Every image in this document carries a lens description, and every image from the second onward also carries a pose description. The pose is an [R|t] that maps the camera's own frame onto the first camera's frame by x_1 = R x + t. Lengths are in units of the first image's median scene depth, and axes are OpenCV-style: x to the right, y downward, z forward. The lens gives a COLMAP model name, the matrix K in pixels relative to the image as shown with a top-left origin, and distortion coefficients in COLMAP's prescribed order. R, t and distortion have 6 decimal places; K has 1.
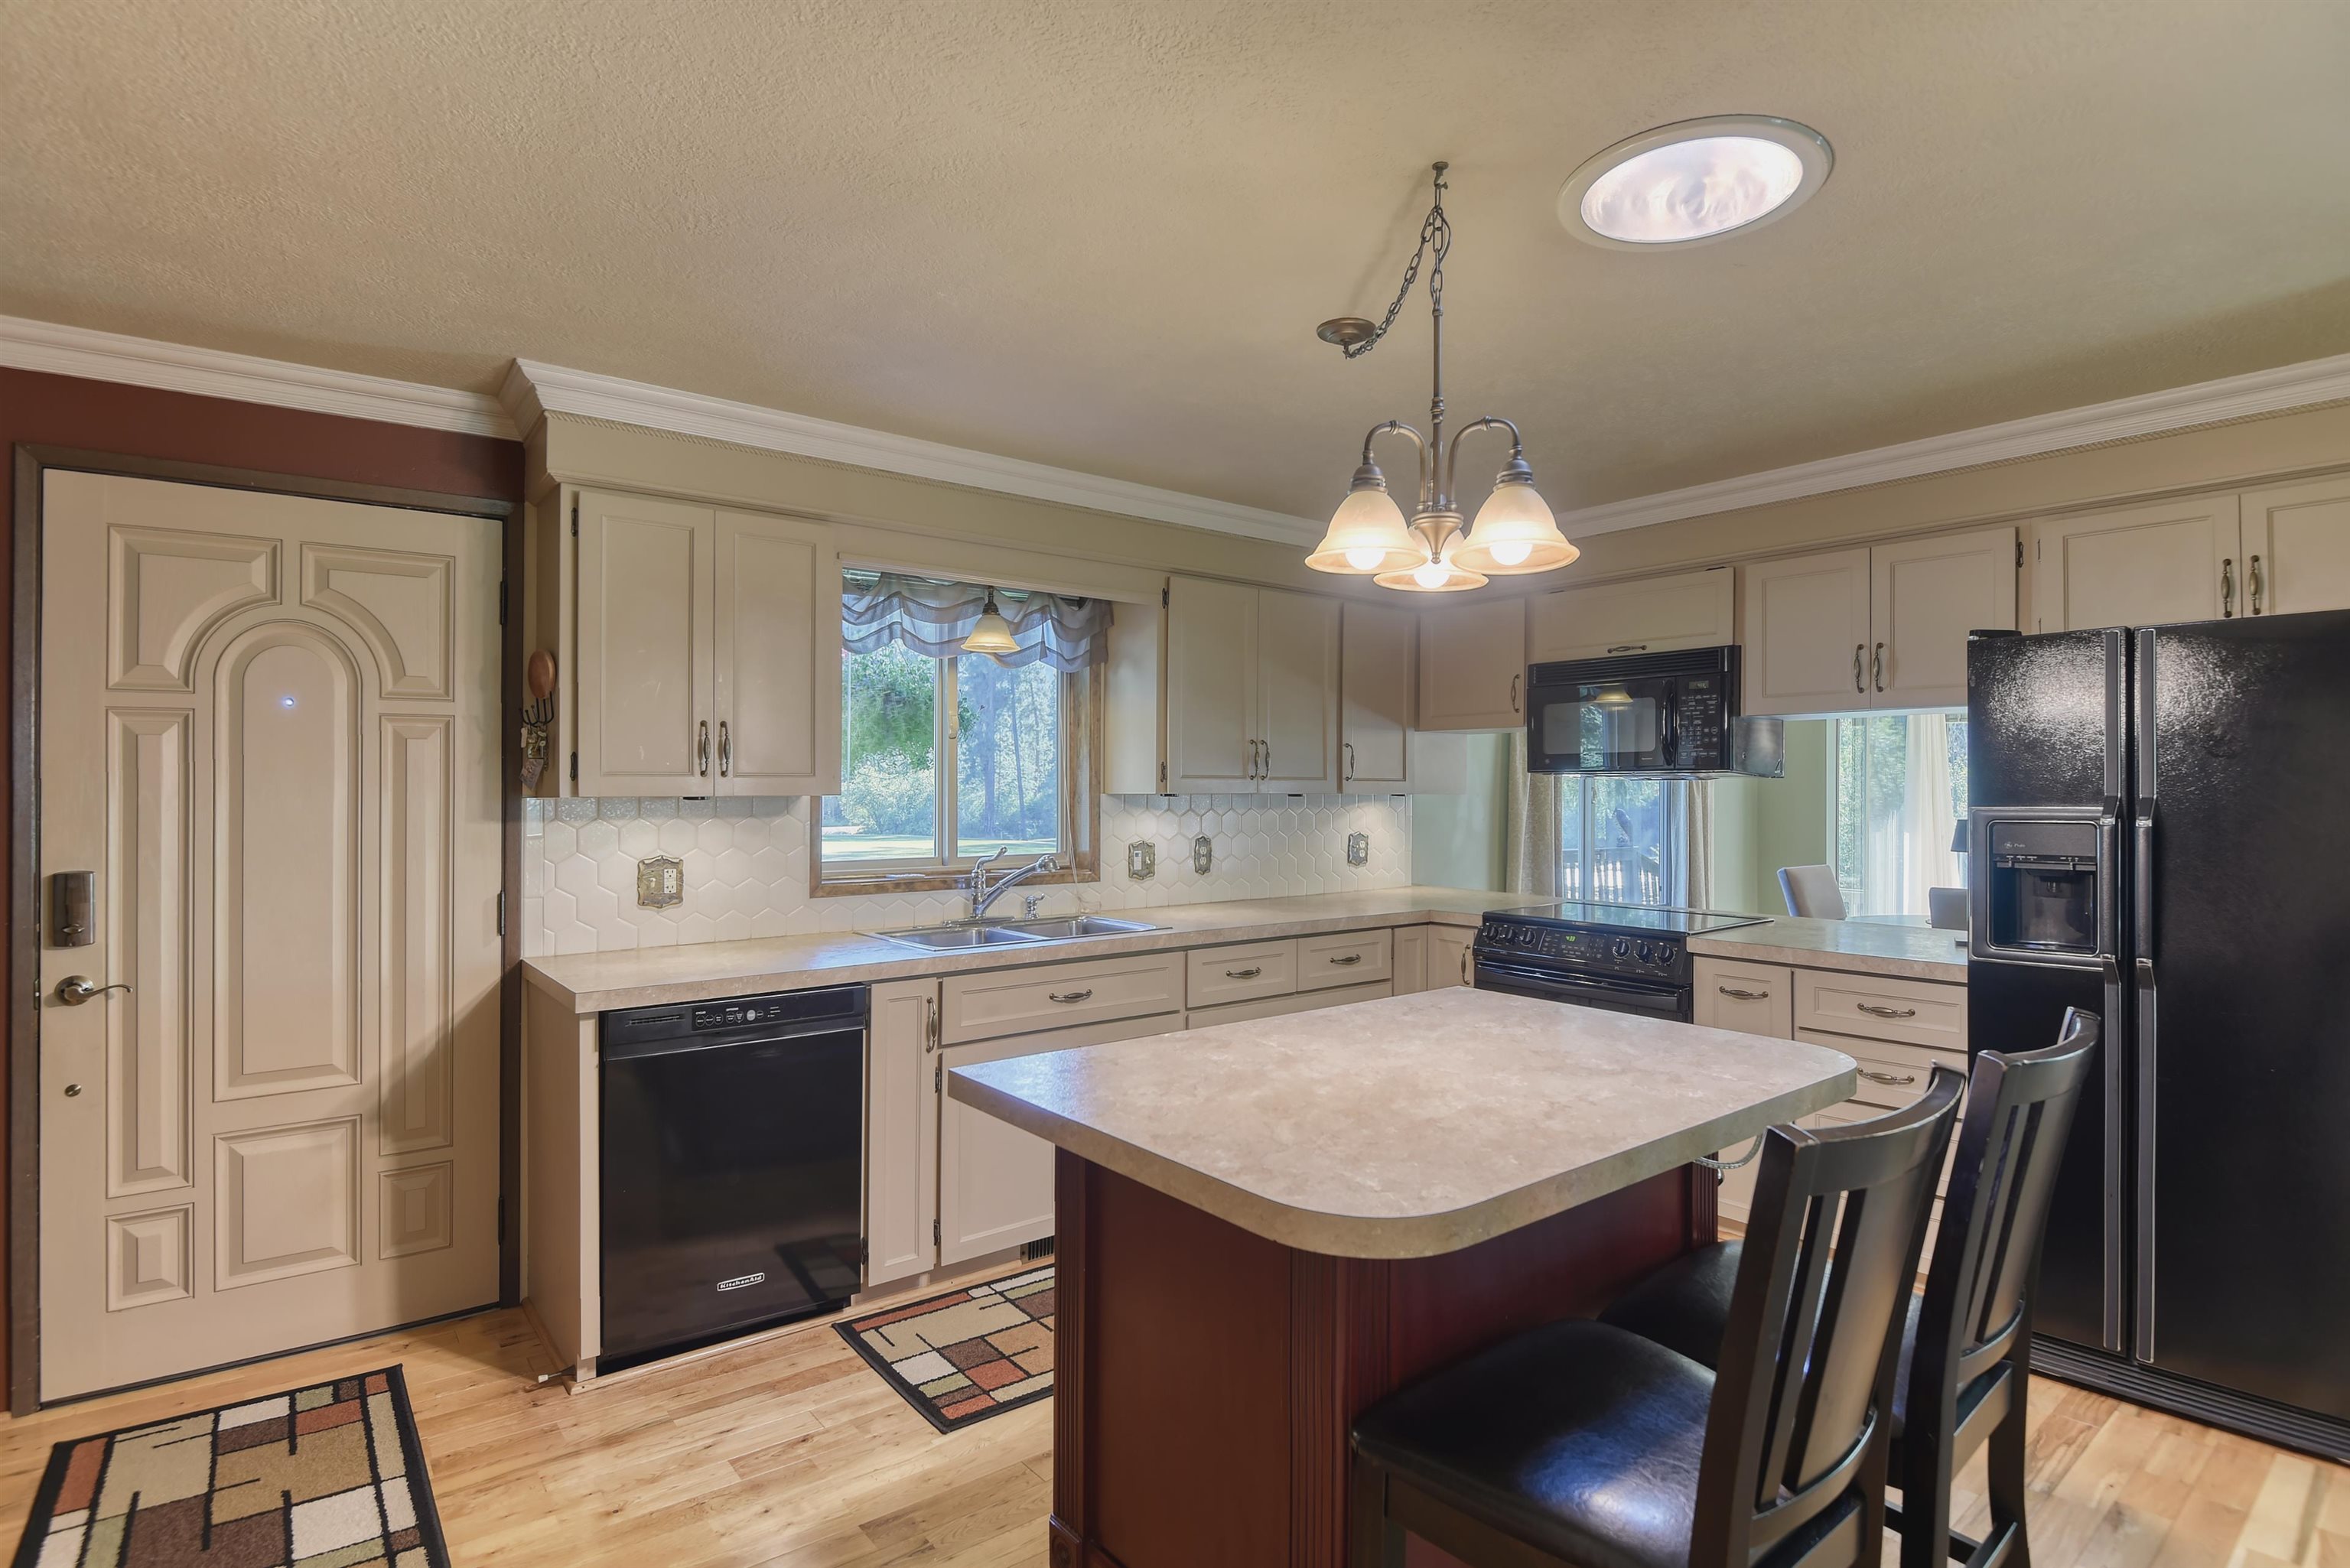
lens RADIAL K [[1151.0, 0, 1175.0], [0, 1151.0, 784.0], [0, 0, 1]] dist [-0.001875, -0.000126]
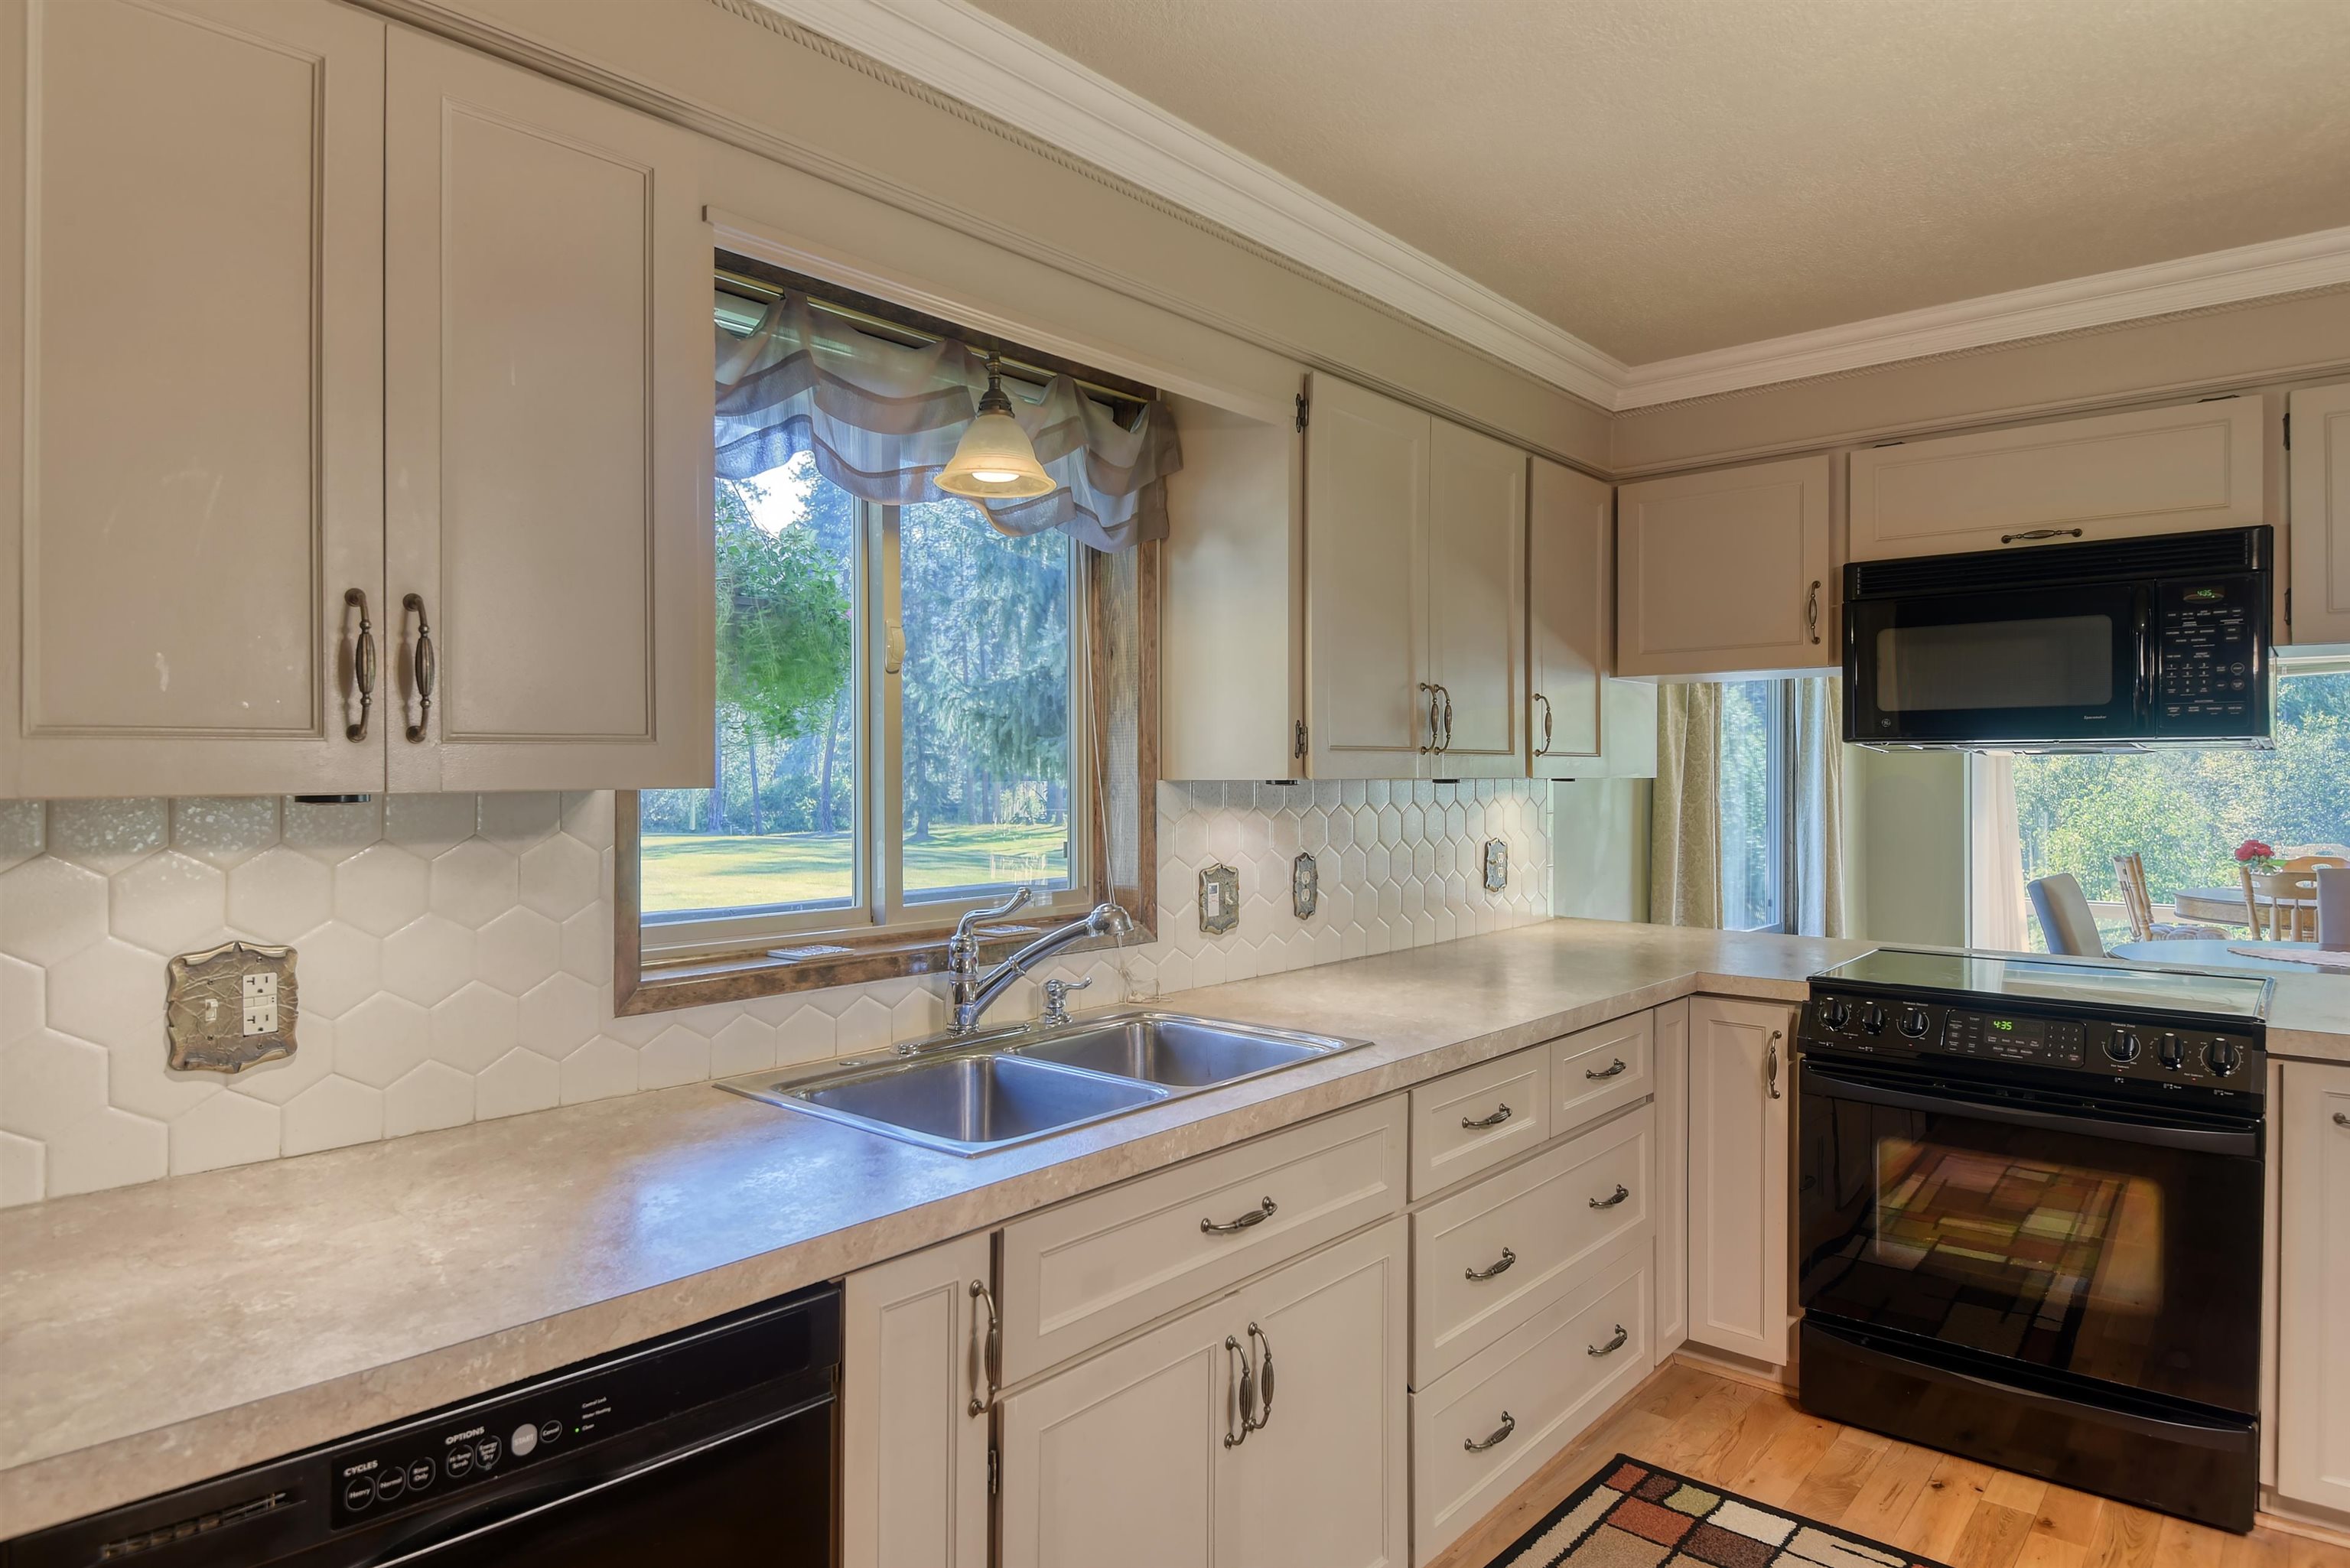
lens RADIAL K [[1355.1, 0, 1237.7], [0, 1355.1, 778.9], [0, 0, 1]] dist [0.003177, -0.000705]
pose [[0.979518, -0.004948, 0.201297, -0.175651], [0.002971, 0.999944, 0.010122, 0.001705], [-0.201336, -0.009317, 0.979478, 0.412023]]
